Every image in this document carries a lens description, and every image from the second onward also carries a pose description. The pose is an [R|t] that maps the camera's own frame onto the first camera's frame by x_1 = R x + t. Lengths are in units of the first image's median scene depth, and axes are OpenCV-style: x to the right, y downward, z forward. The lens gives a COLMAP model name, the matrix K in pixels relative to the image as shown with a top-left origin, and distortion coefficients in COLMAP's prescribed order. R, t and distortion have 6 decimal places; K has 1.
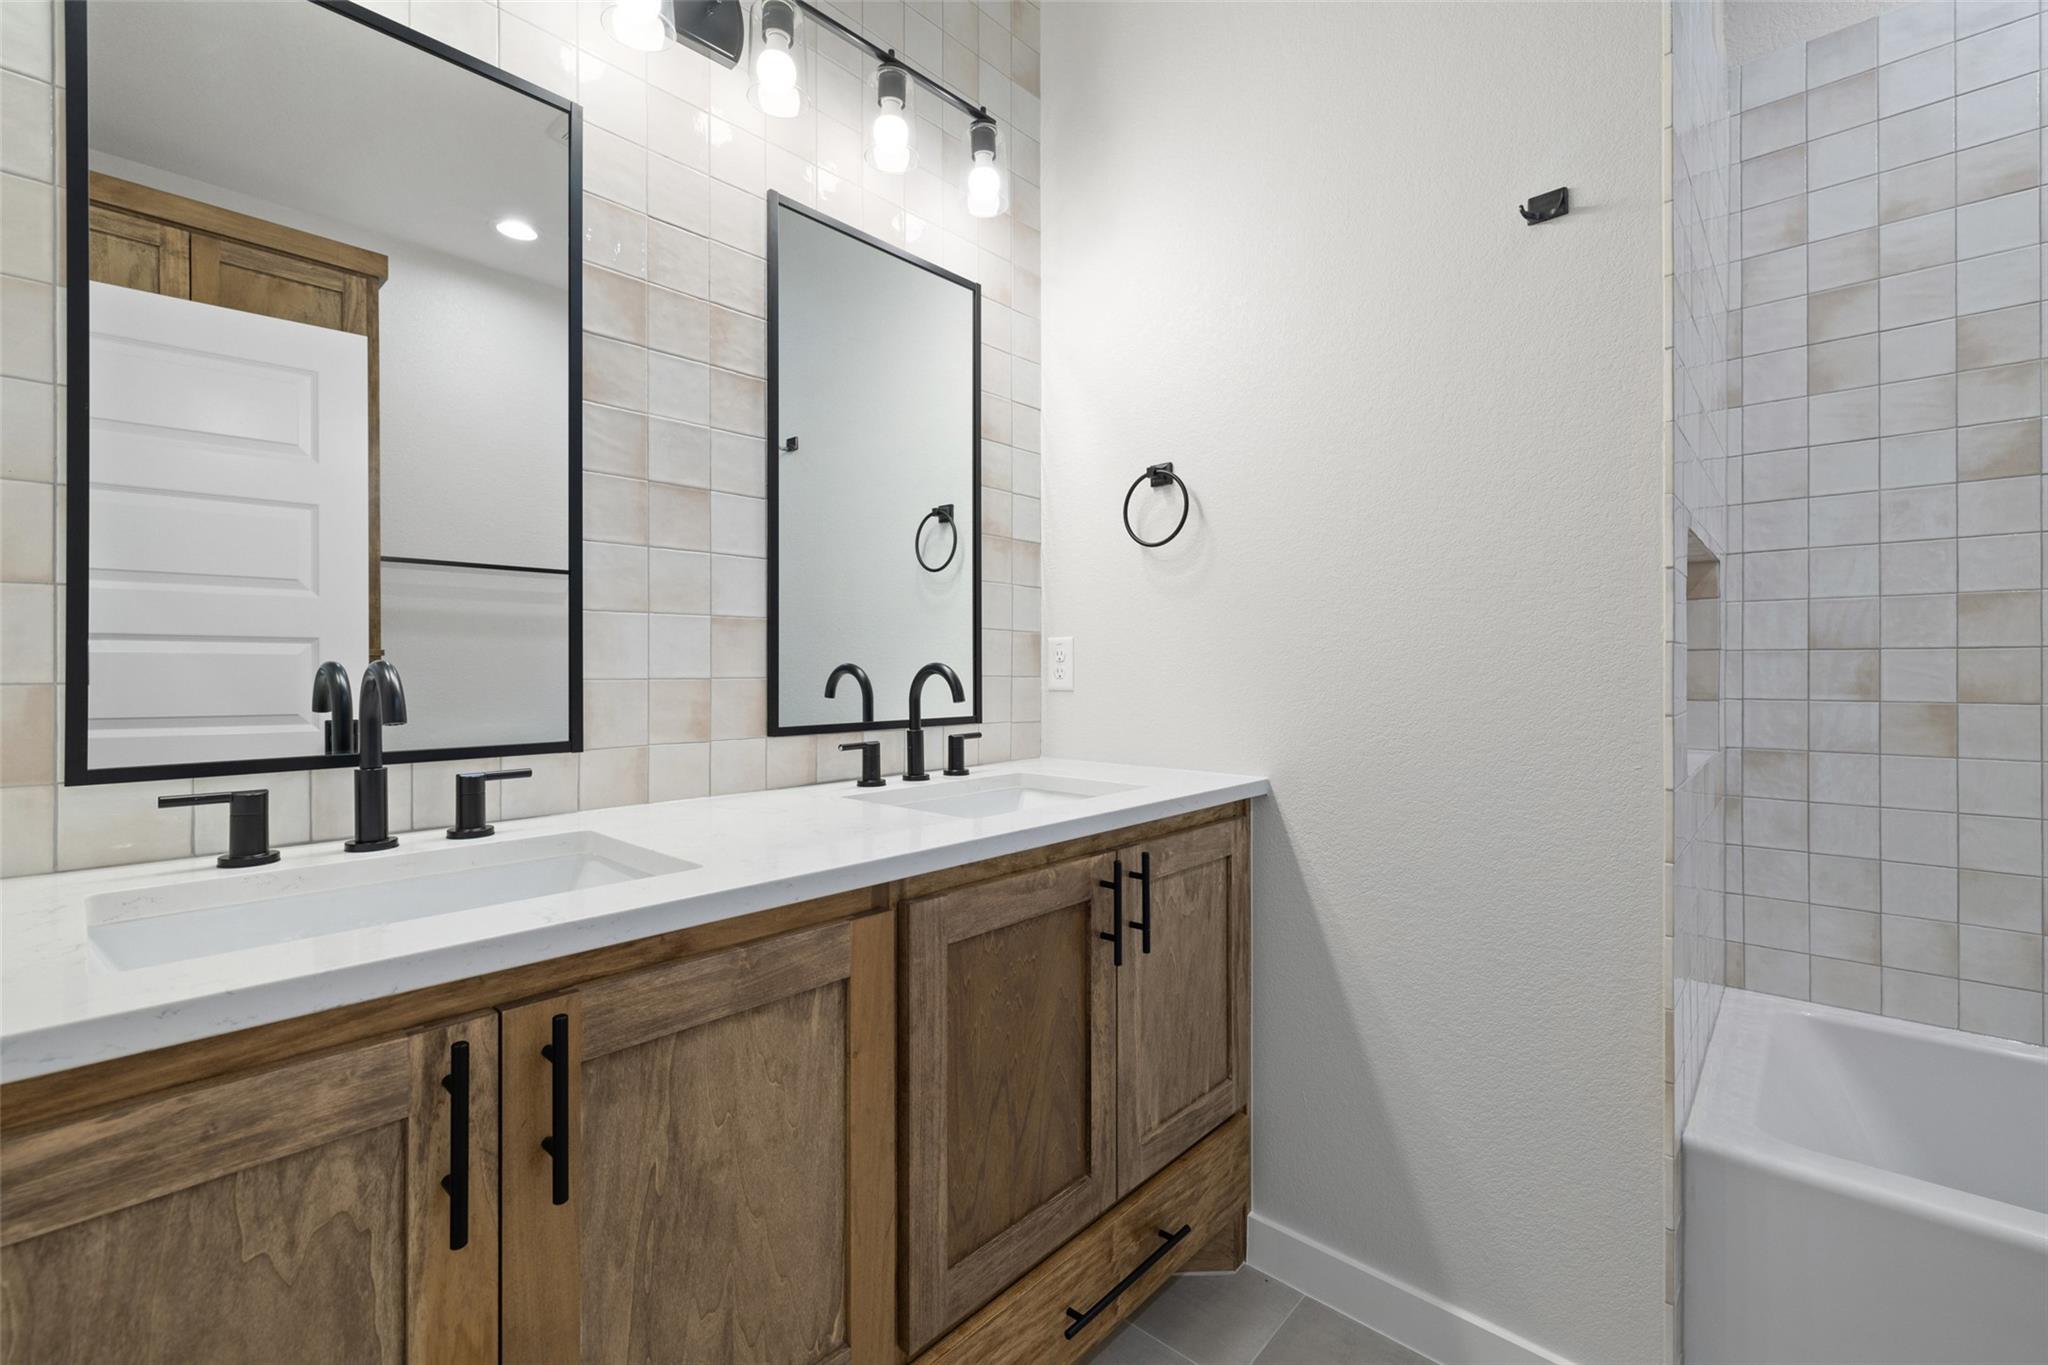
lens RADIAL K [[868.2, 0, 1019.8], [0, 868.2, 658.2], [0, 0, 1]] dist [0.002467, 0.000277]
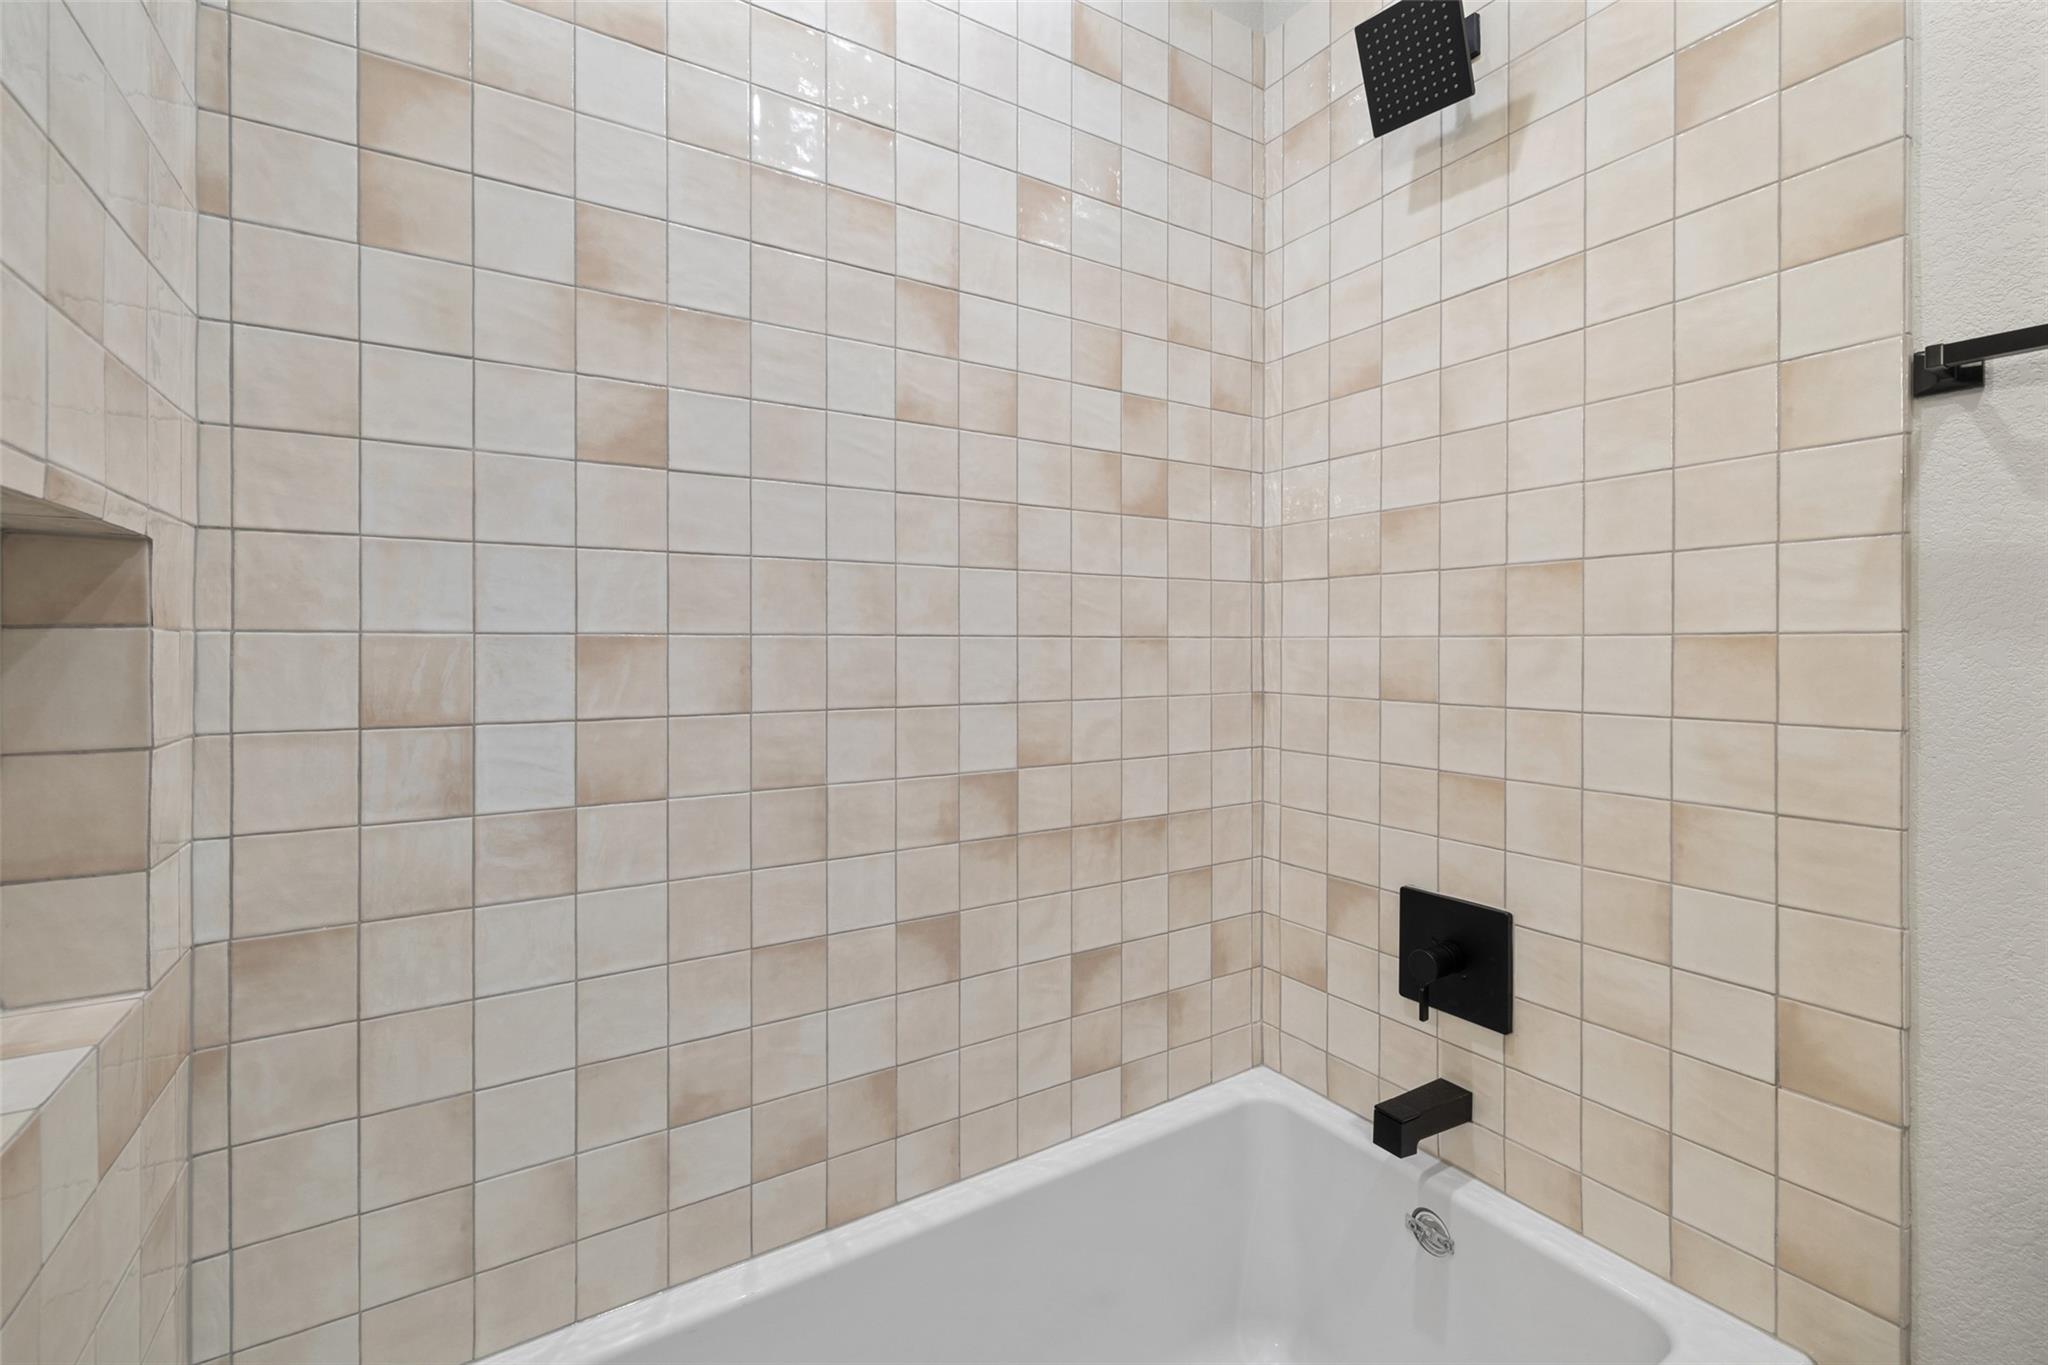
lens RADIAL K [[868.2, 0, 1019.8], [0, 868.2, 658.2], [0, 0, 1]] dist [0.002467, 0.000277]
pose [[0.268337, -0.000843, 0.963325, 0.517856], [-0.002739, 0.999995, 0.001638, -0.055526], [-0.963321, -0.003078, 0.268334, 0.485567]]
